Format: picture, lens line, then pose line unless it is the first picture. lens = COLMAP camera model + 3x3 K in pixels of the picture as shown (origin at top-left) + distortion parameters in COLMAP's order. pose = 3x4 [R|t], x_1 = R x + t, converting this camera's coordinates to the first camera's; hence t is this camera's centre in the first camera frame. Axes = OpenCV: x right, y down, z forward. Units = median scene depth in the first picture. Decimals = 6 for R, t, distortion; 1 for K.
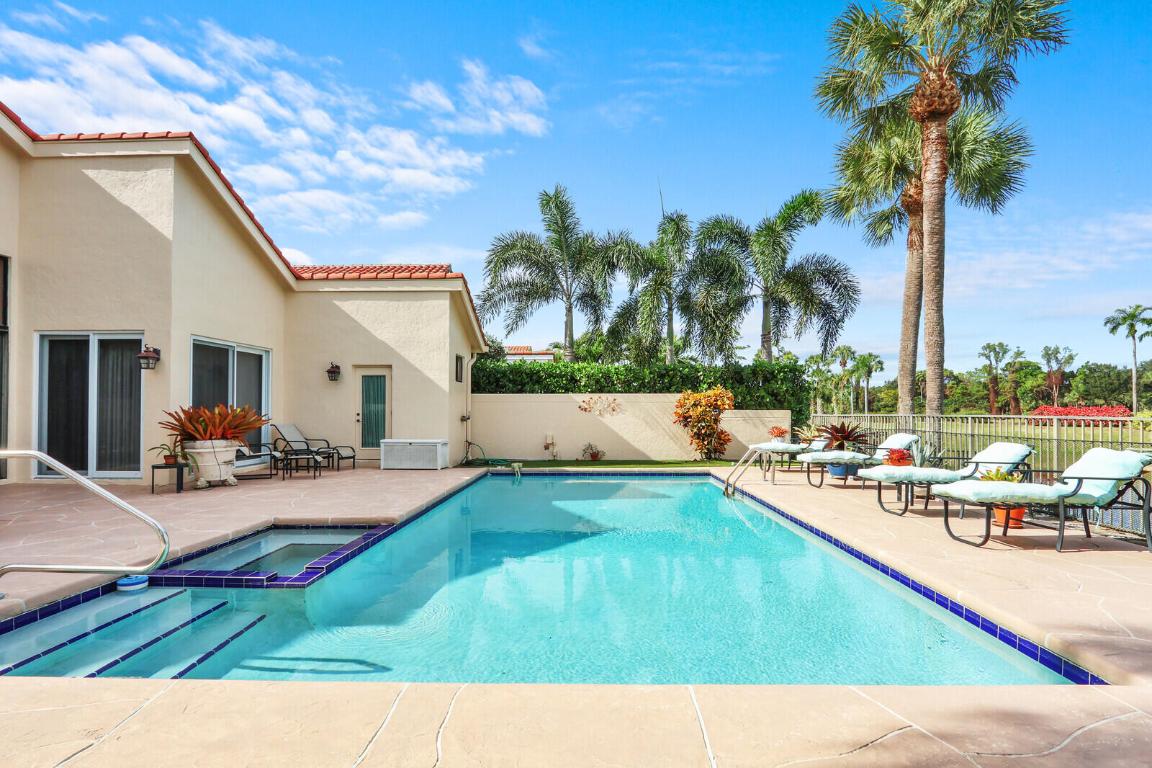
lens RADIAL K [[575.4, 0, 582.1], [0, 575.4, 403.0], [0, 0, 1]] dist [-0.014130, 0.000610]
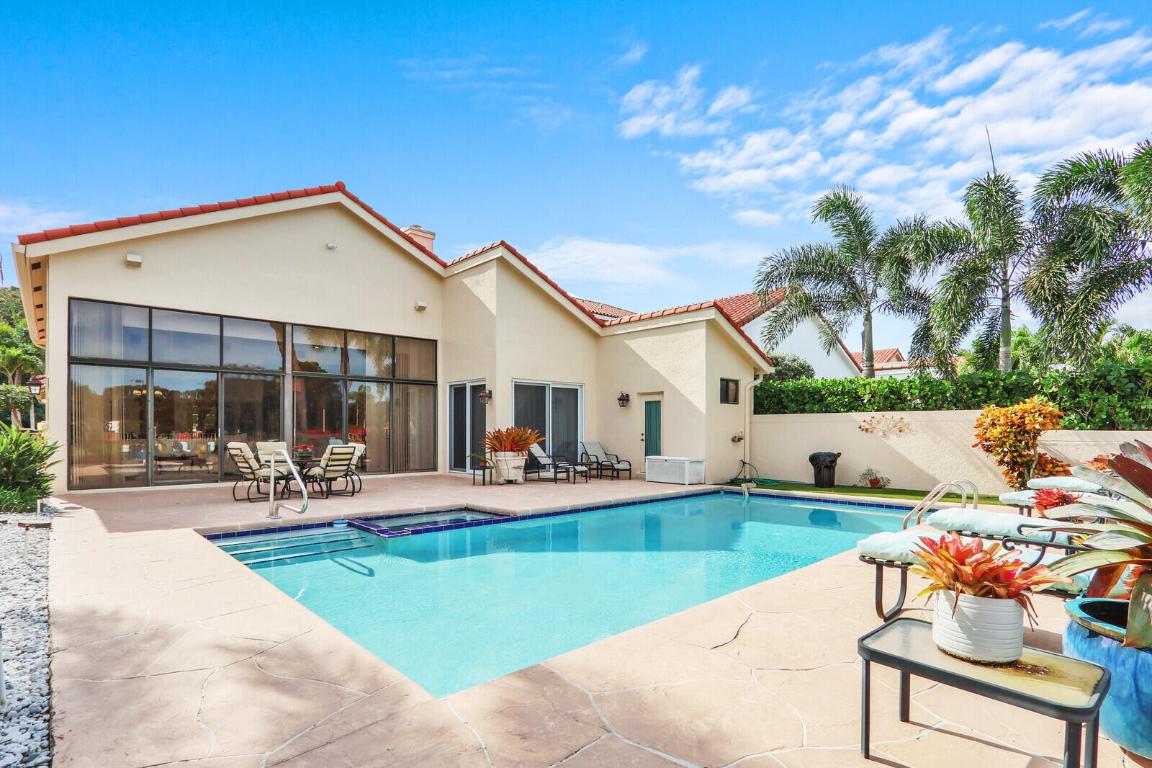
lens RADIAL K [[538.7, 0, 556.1], [0, 538.7, 442.3], [0, 0, 1]] dist [-0.014503, 0.002098]
pose [[0.707192, 0.015738, -0.706847, 0.276333], [0.009426, 0.999454, 0.031683, -0.000556], [0.706959, -0.029068, 0.706657, 0.079870]]
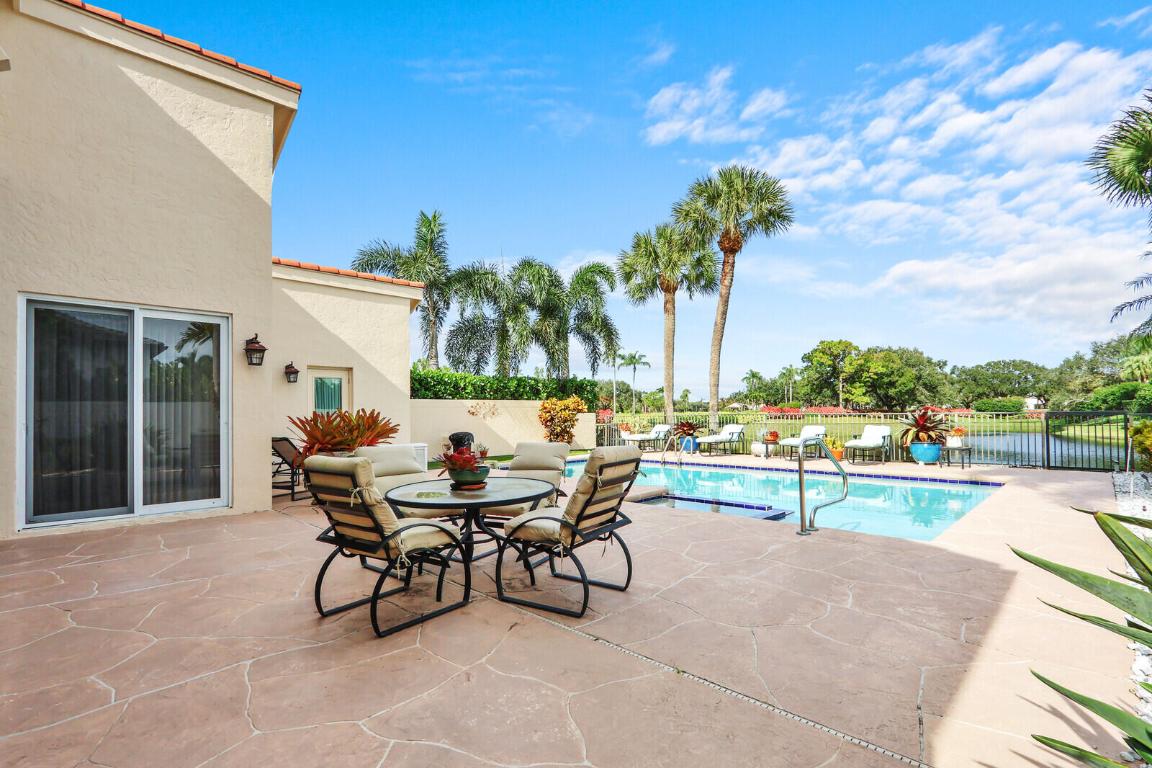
lens RADIAL K [[538.7, 0, 578.1], [0, 538.7, 406.1], [0, 0, 1]] dist [-0.014503, 0.002098]
pose [[0.689952, 0.001110, 0.723855, -0.685102], [0.000729, 0.999997, -0.002228, -0.000804], [-0.723855, 0.002065, 0.689949, 0.116837]]
